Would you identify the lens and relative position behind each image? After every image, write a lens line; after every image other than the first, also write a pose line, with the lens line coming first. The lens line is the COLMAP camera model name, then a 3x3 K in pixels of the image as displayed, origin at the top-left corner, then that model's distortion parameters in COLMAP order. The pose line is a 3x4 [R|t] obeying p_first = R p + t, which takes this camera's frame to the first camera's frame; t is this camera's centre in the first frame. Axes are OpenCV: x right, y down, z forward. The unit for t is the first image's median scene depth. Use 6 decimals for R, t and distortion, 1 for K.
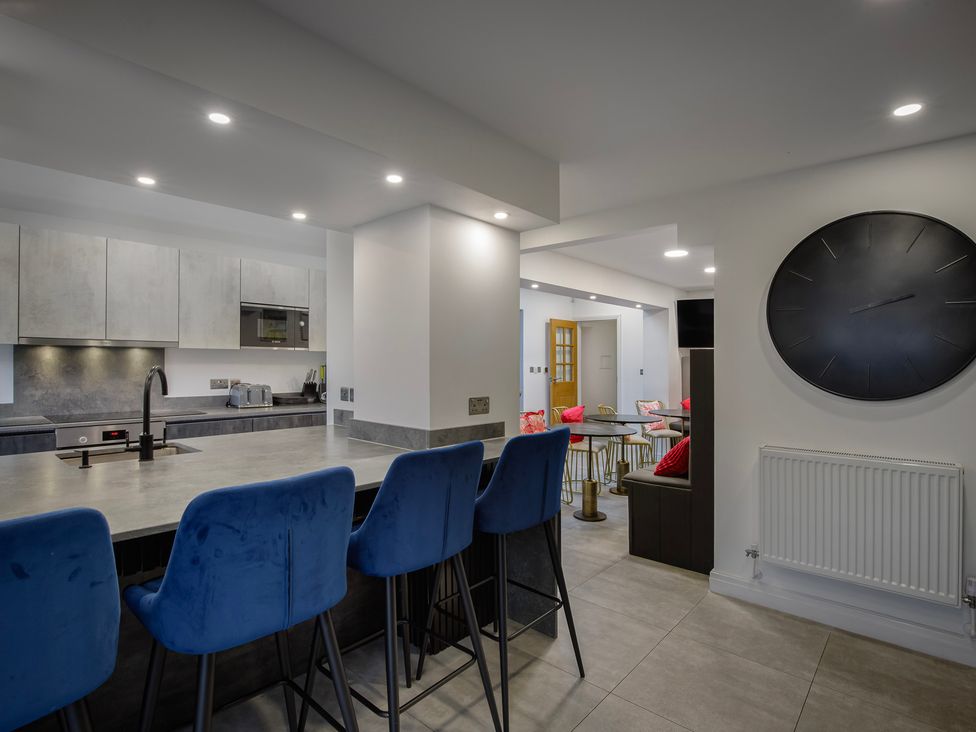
lens RADIAL K [[508.5, 0, 488.0], [0, 508.5, 366.0], [0, 0, 1]] dist [-0.000677, -0.000449]
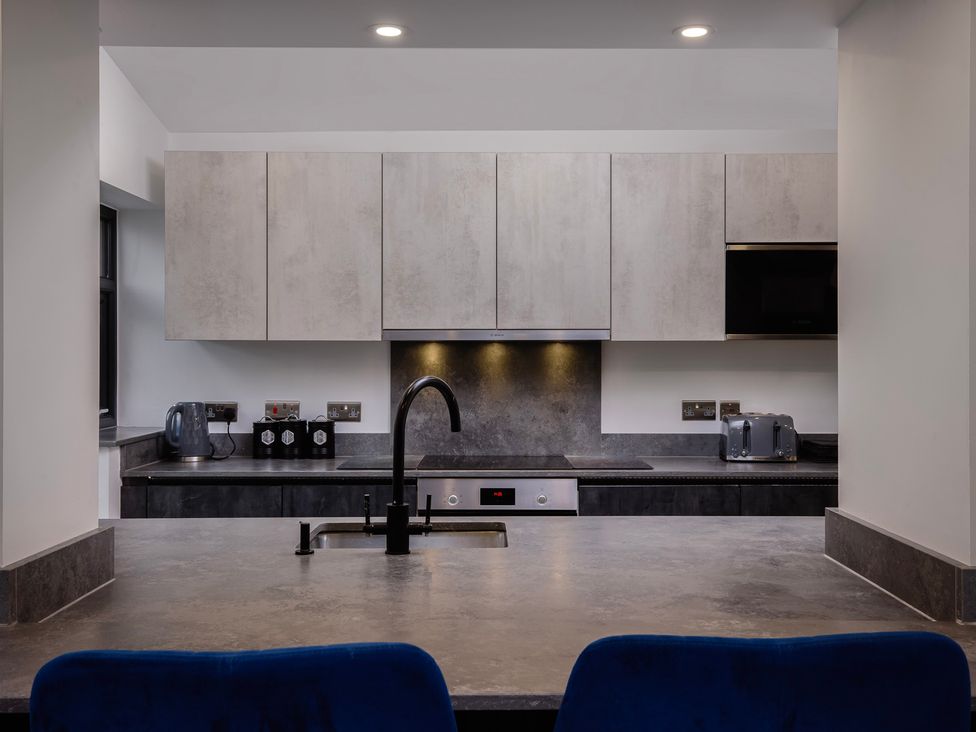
lens RADIAL K [[1004.3, 0, 488.0], [0, 1004.3, 366.0], [0, 0, 1]] dist [-0.003970, -0.009303]
pose [[0.671827, -0.011730, -0.740616, 0.082613], [0.001937, 0.999899, -0.014080, 0.005906], [0.740706, 0.008025, 0.671781, 0.216417]]
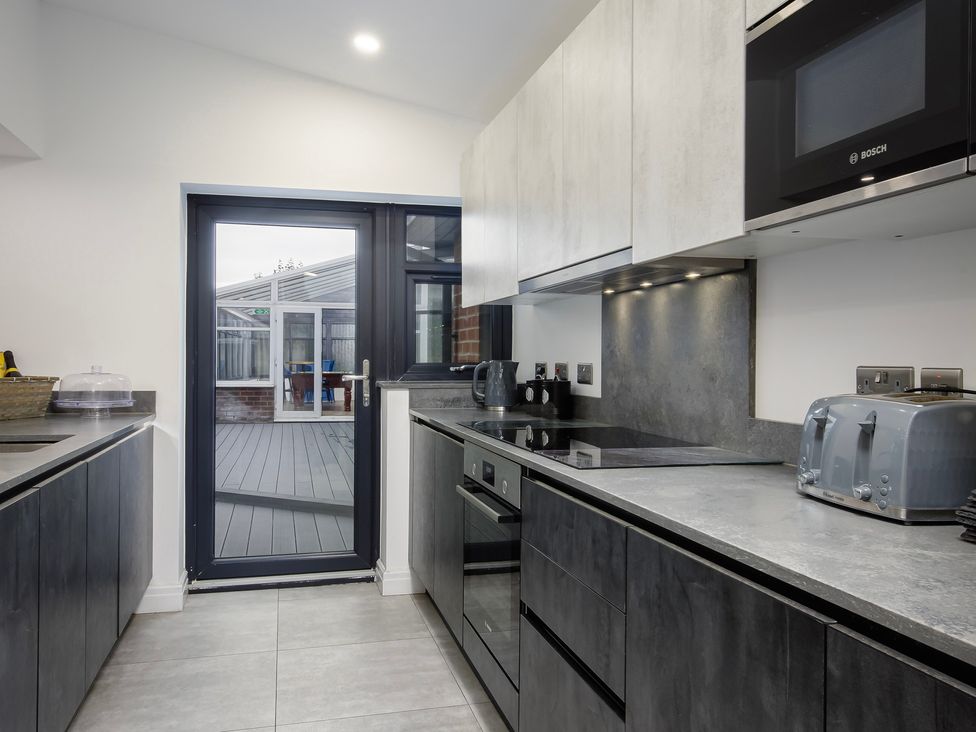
lens RADIAL K [[739.1, 0, 488.0], [0, 739.1, 366.0], [0, 0, 1]] dist [-0.000458, -0.000408]
pose [[-0.556056, -0.006627, -0.831119, -0.159709], [-0.020082, 0.999783, 0.005463, 0.032535], [0.830902, 0.019728, -0.556068, 1.252887]]
